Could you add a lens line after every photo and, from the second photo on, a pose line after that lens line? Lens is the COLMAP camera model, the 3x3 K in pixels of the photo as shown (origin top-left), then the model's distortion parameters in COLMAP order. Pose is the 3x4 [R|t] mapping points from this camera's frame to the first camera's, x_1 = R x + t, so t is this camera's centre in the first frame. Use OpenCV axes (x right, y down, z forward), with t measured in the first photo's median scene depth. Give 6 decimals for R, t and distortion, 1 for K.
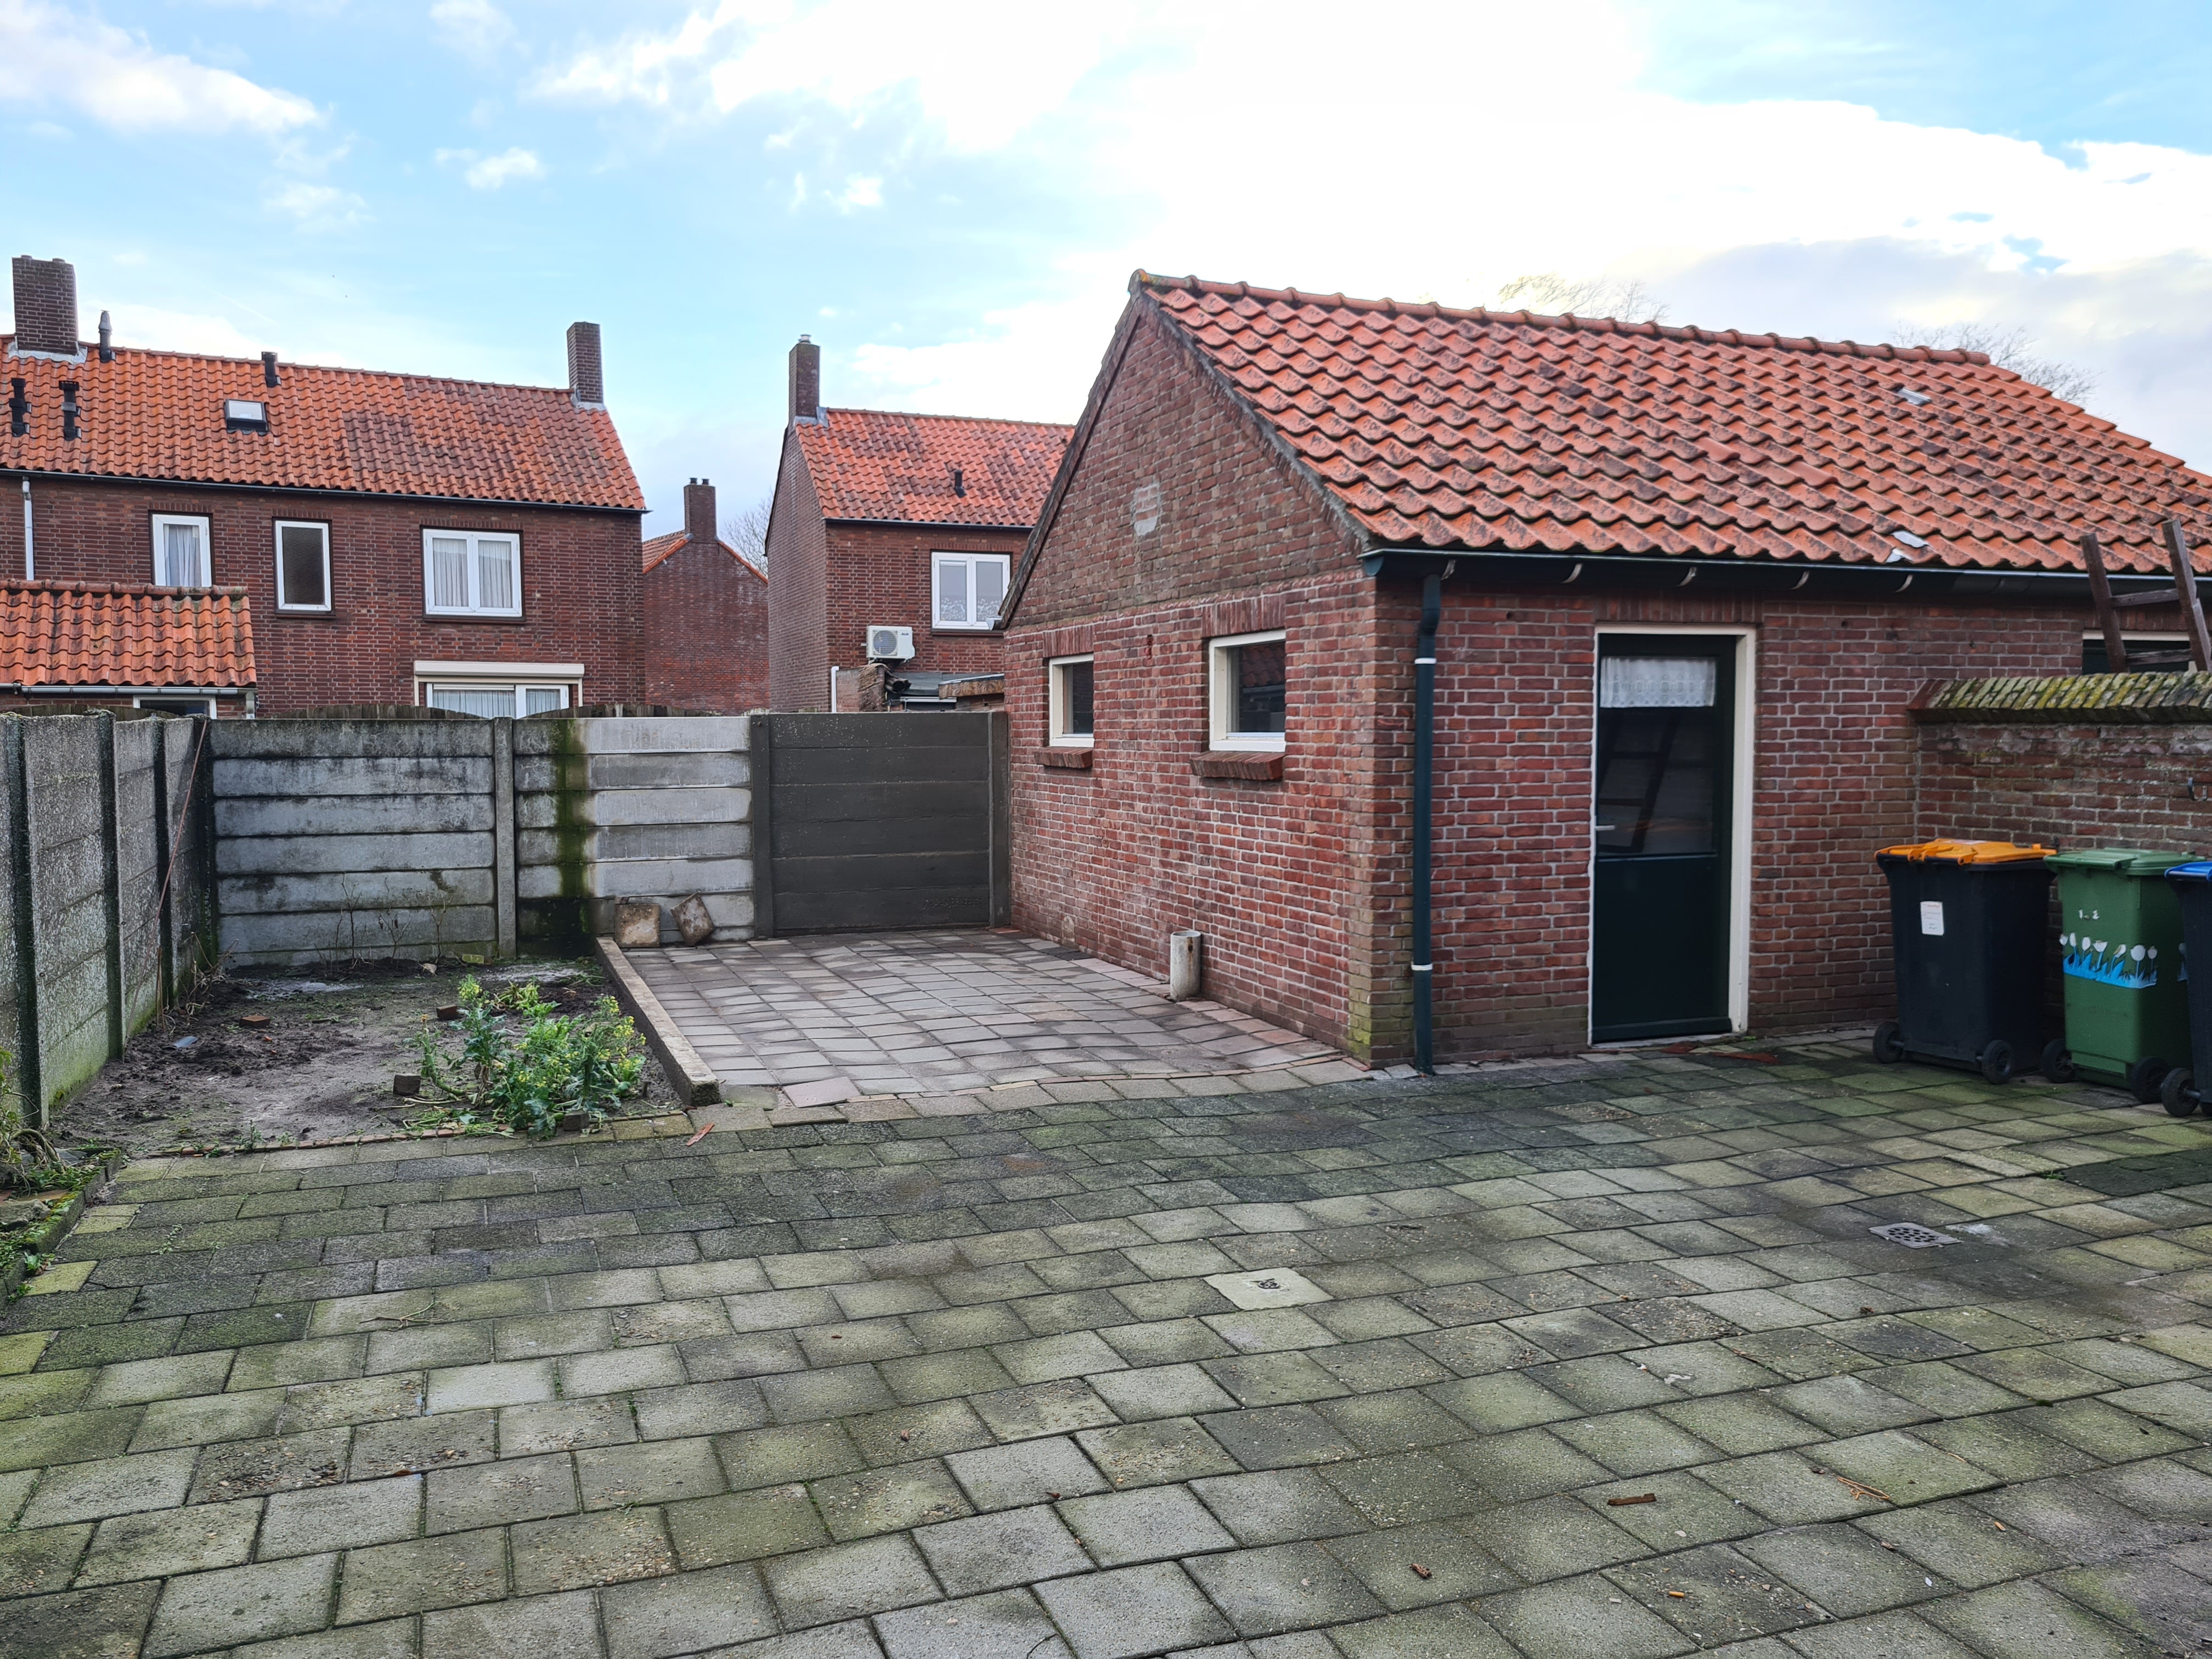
lens RADIAL K [[1679.9, 0, 1096.2], [0, 1679.9, 834.7], [0, 0, 1]] dist [0.010839, 0.001616]
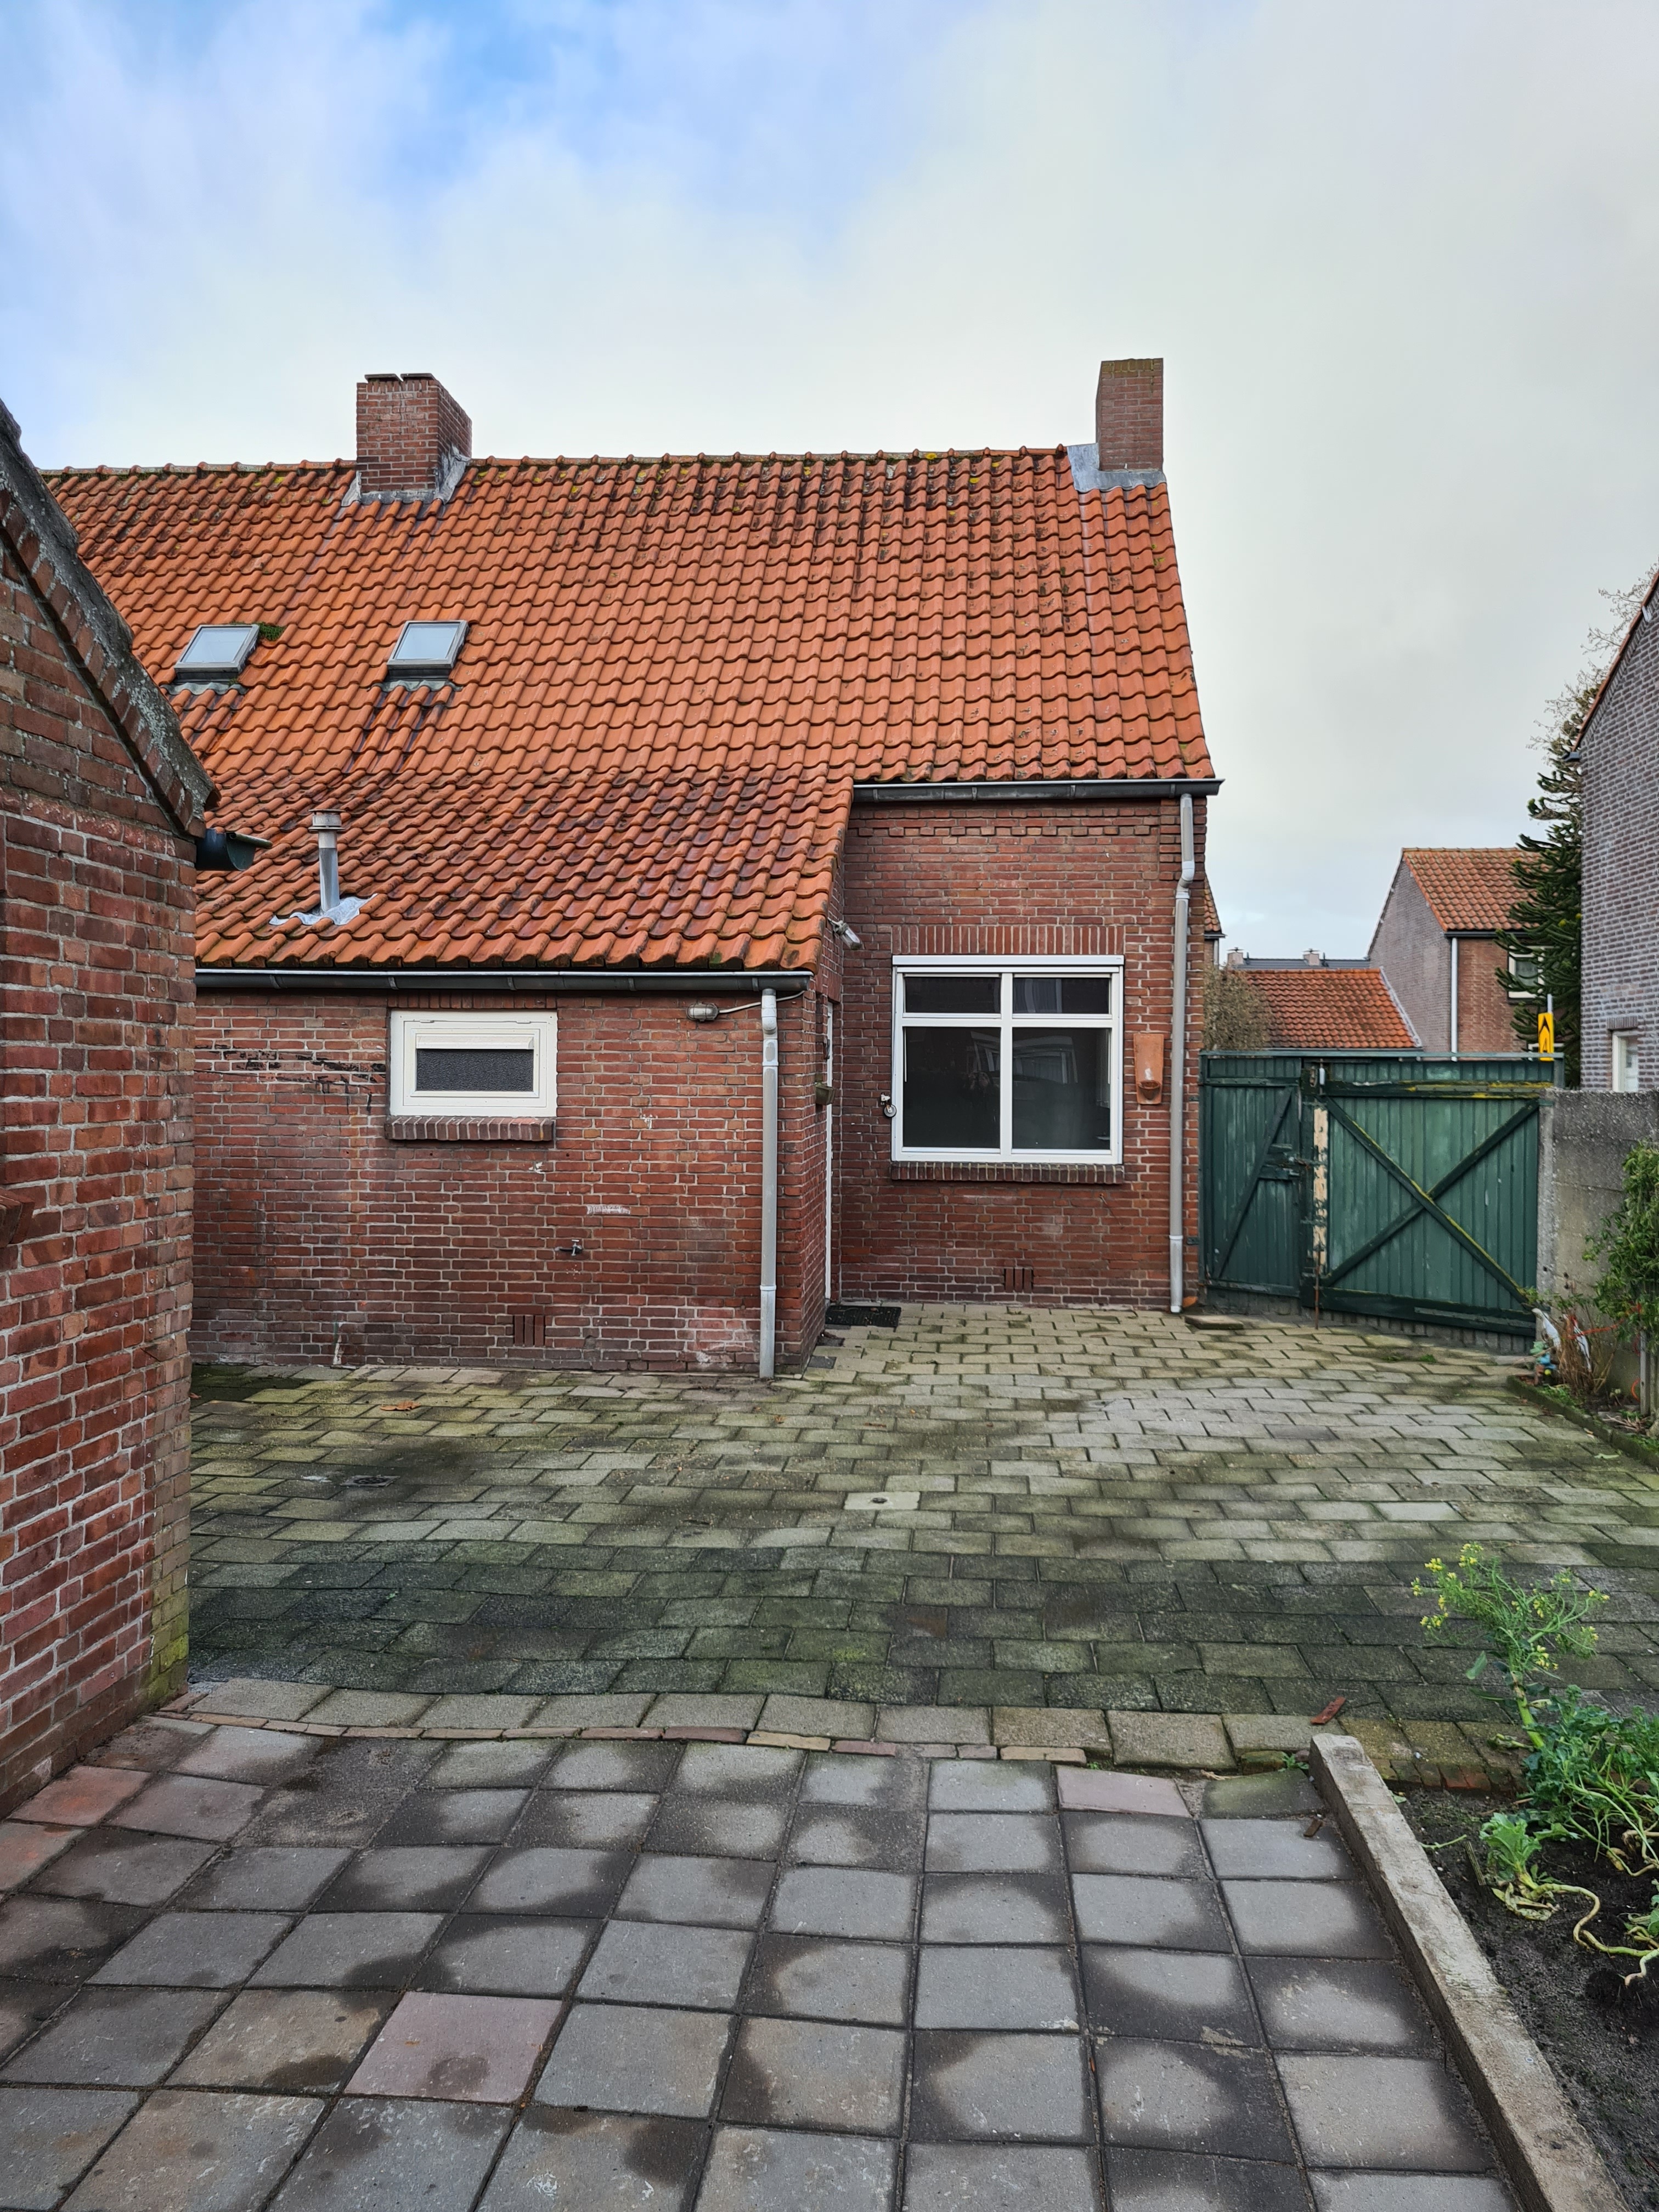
lens RADIAL K [[1679.9, 0, 823.9], [0, 1679.9, 1097.4], [0, 0, 1]] dist [0.010839, 0.001616]
pose [[-0.897928, -0.004743, 0.440116, -0.292505], [0.027581, 0.997370, 0.067019, -0.100914], [-0.439276, 0.072317, -0.895436, 1.402074]]
